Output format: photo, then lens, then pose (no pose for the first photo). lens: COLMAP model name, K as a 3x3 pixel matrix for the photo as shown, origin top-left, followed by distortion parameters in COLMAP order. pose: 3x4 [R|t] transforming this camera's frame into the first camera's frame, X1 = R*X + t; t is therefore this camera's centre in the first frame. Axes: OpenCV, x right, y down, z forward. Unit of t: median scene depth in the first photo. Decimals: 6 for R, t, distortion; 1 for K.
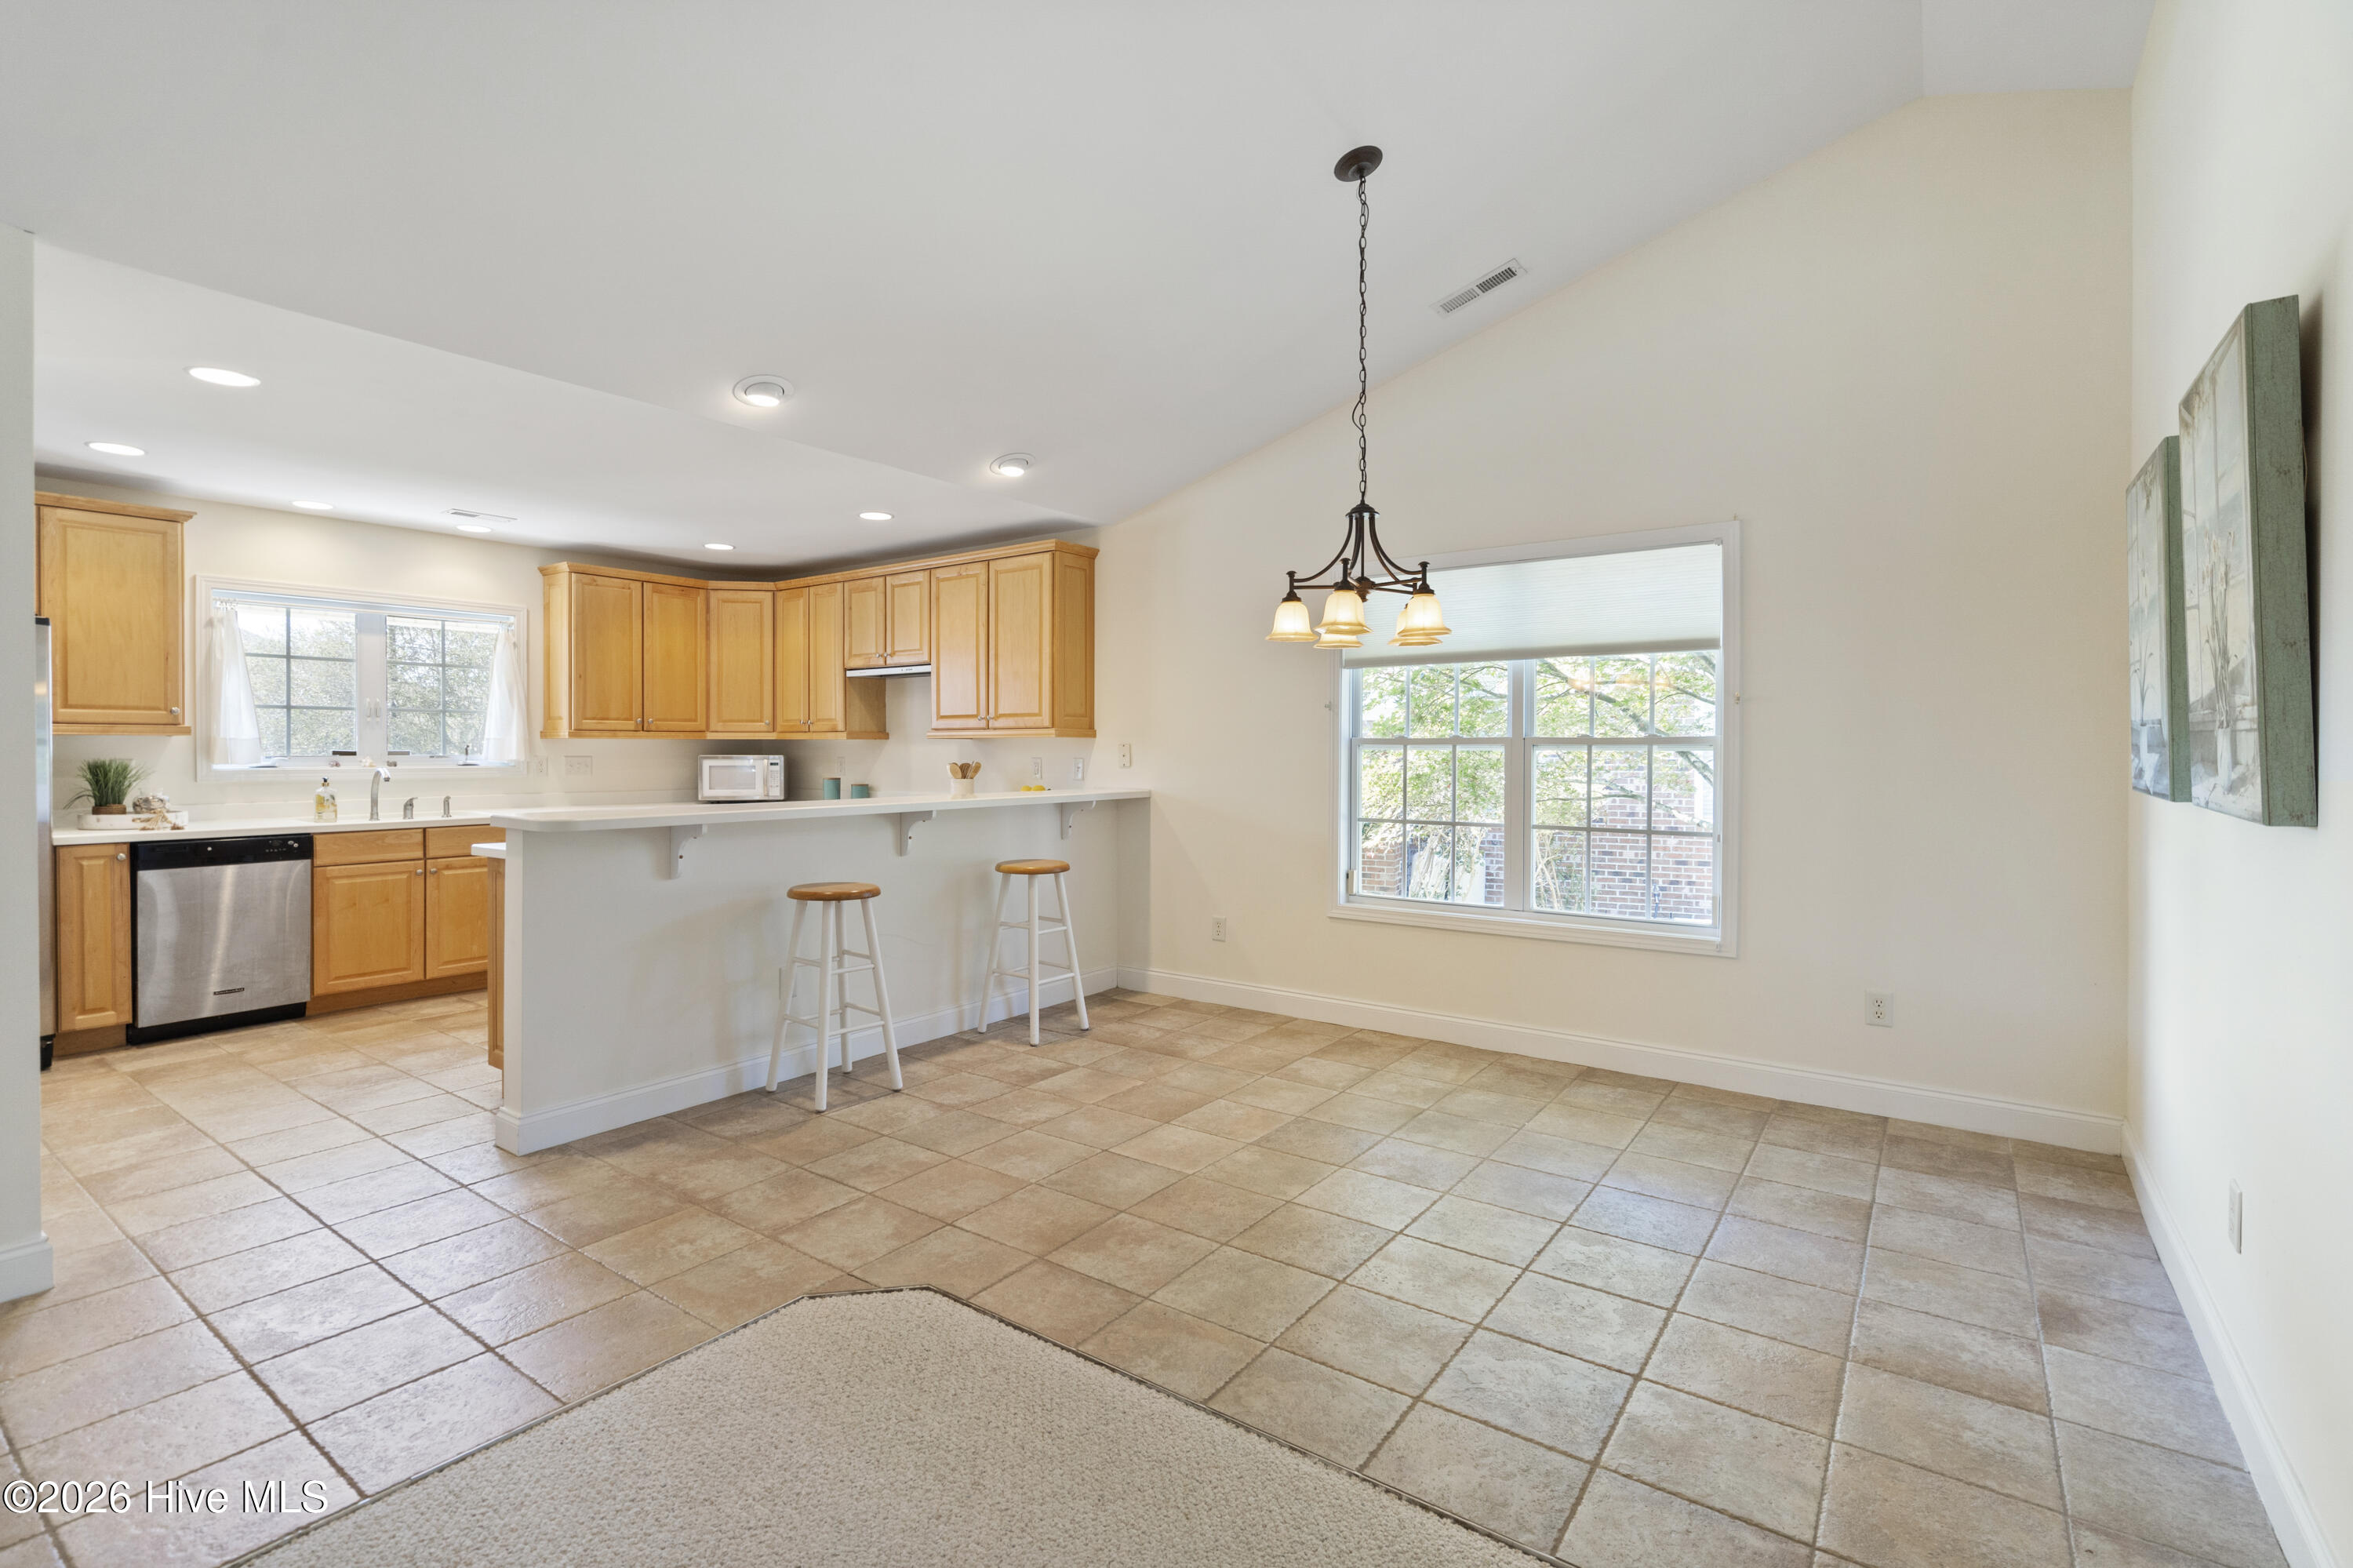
lens RADIAL K [[1087.7, 0, 1153.5], [0, 1087.7, 756.6], [0, 0, 1]] dist [-0.000615, 0.000190]
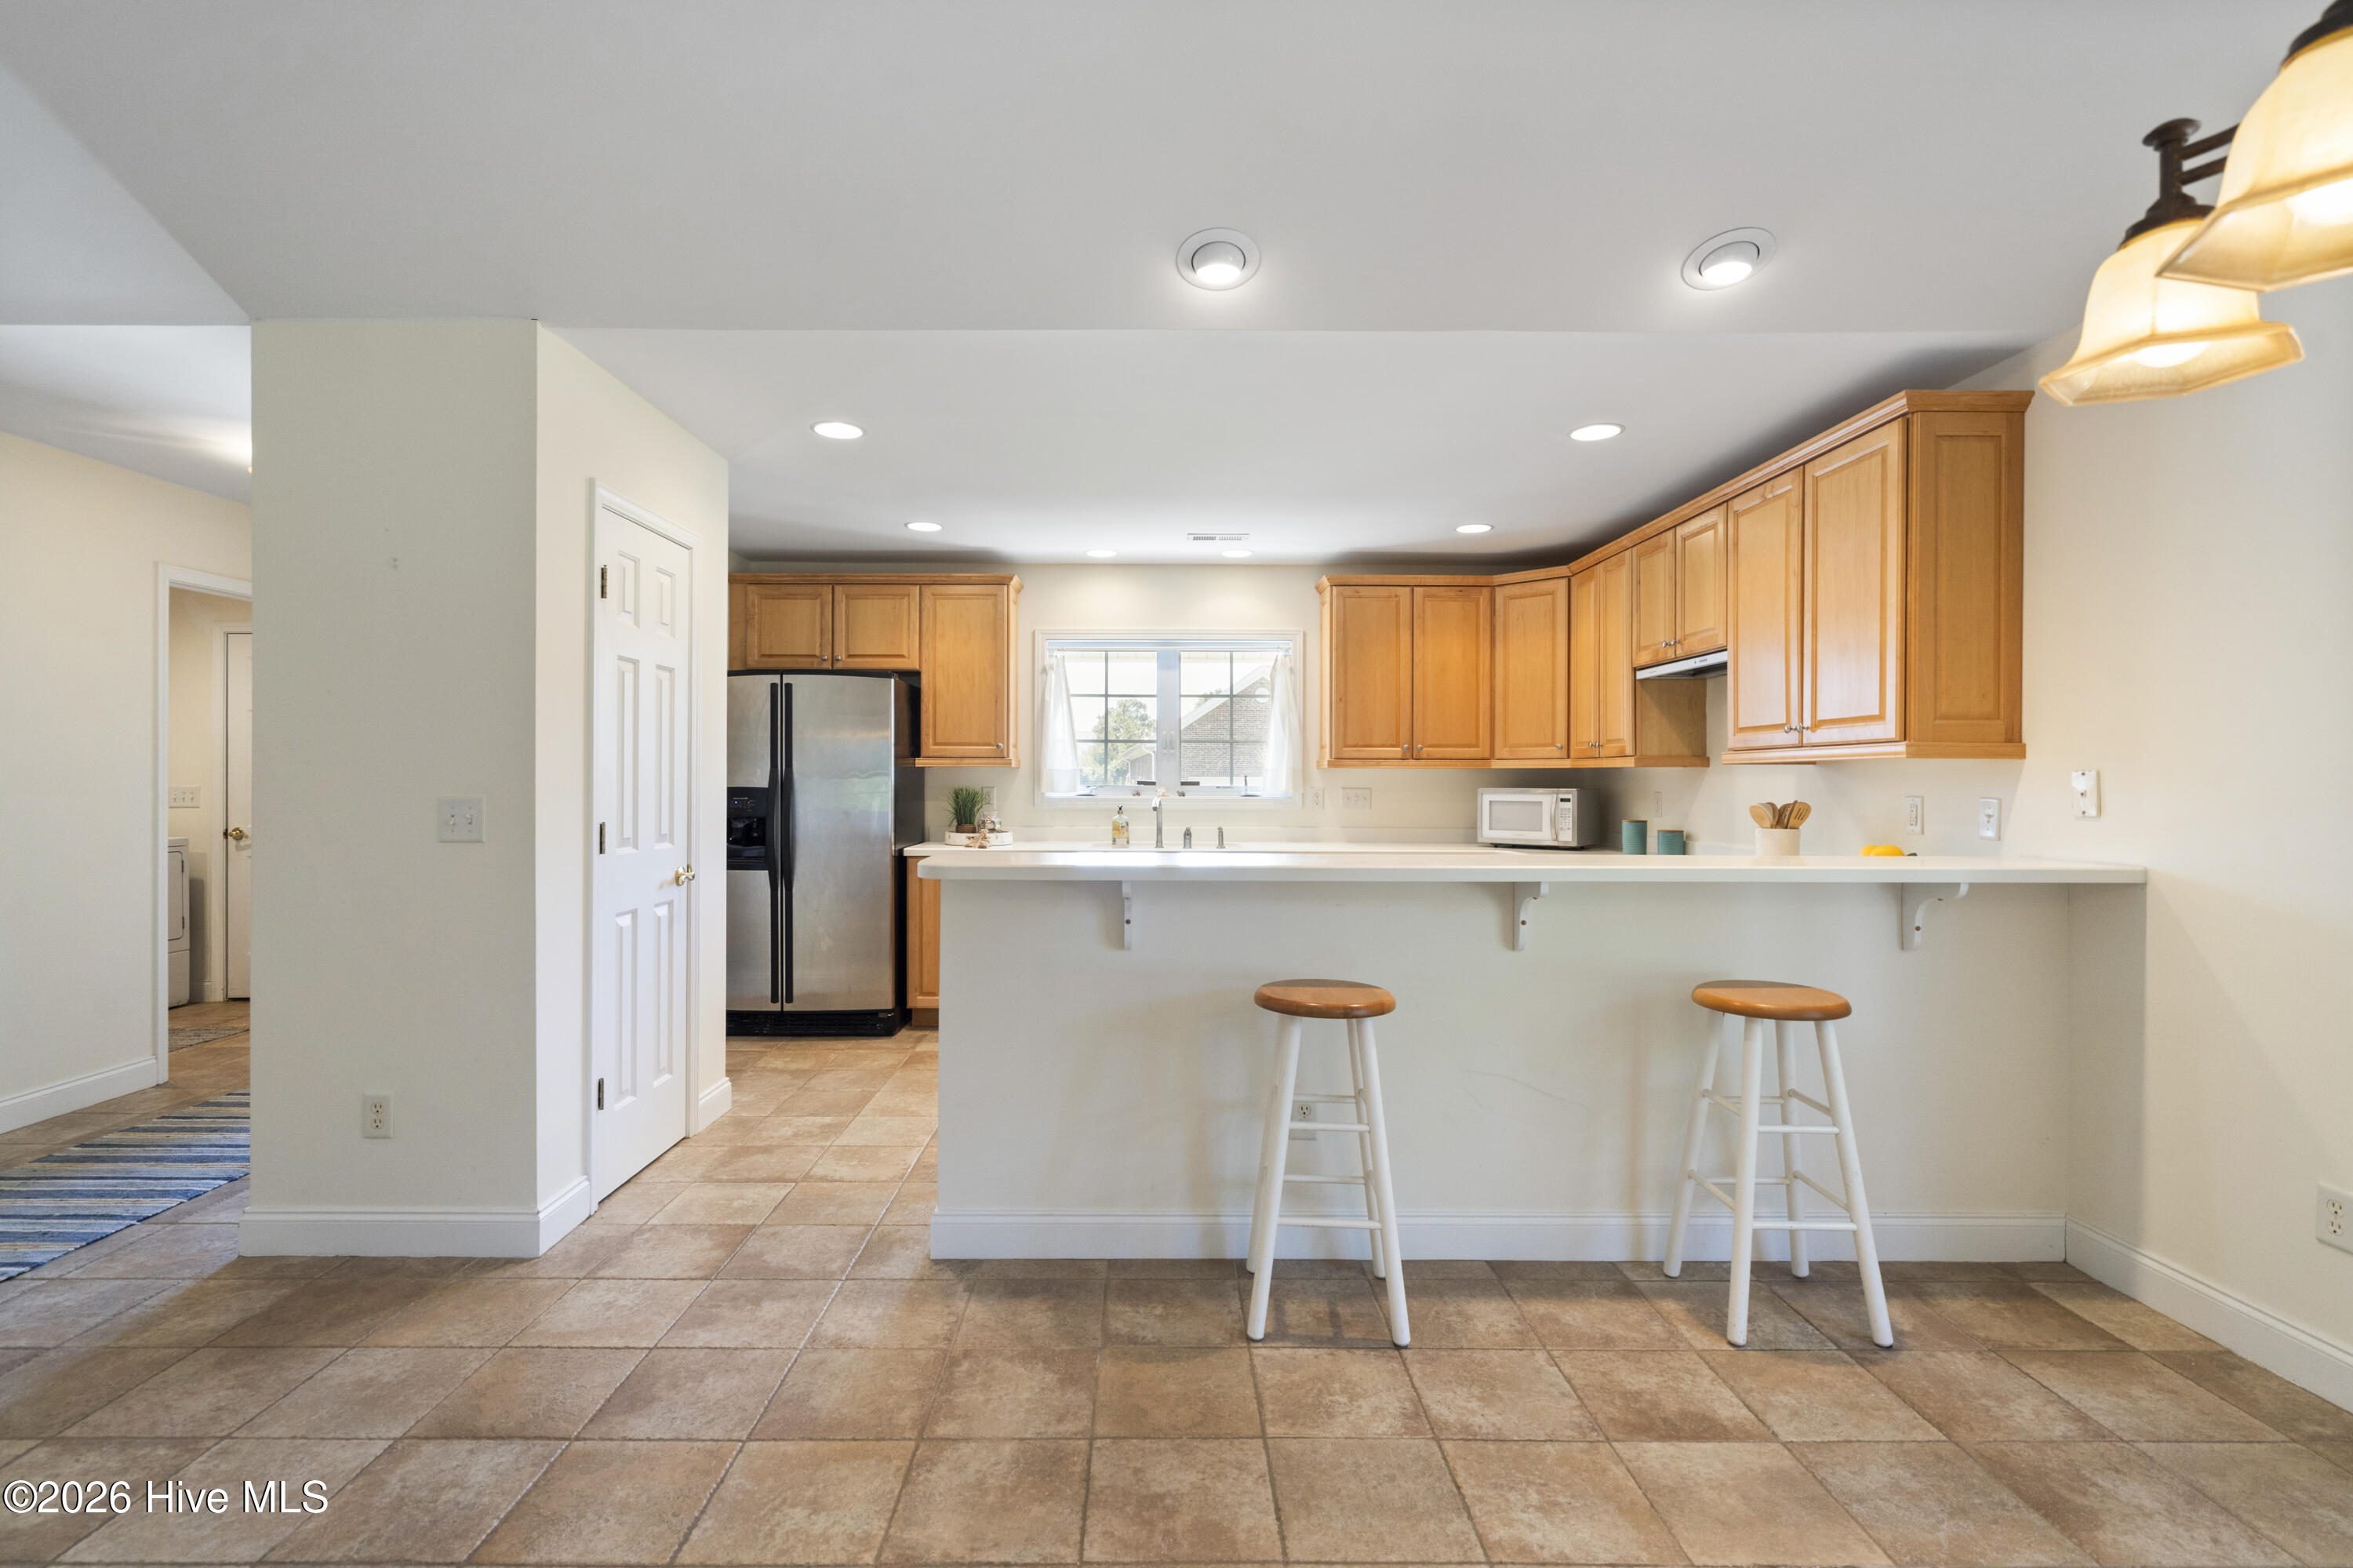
lens RADIAL K [[1081.2, 0, 1154.0], [0, 1081.2, 784.5], [0, 0, 1]] dist [-0.000952, 0.000271]
pose [[0.596963, 0.004936, -0.802253, 0.113459], [-0.009137, 0.999958, -0.000647, -0.001353], [0.802217, 0.007716, 0.596983, 0.374245]]
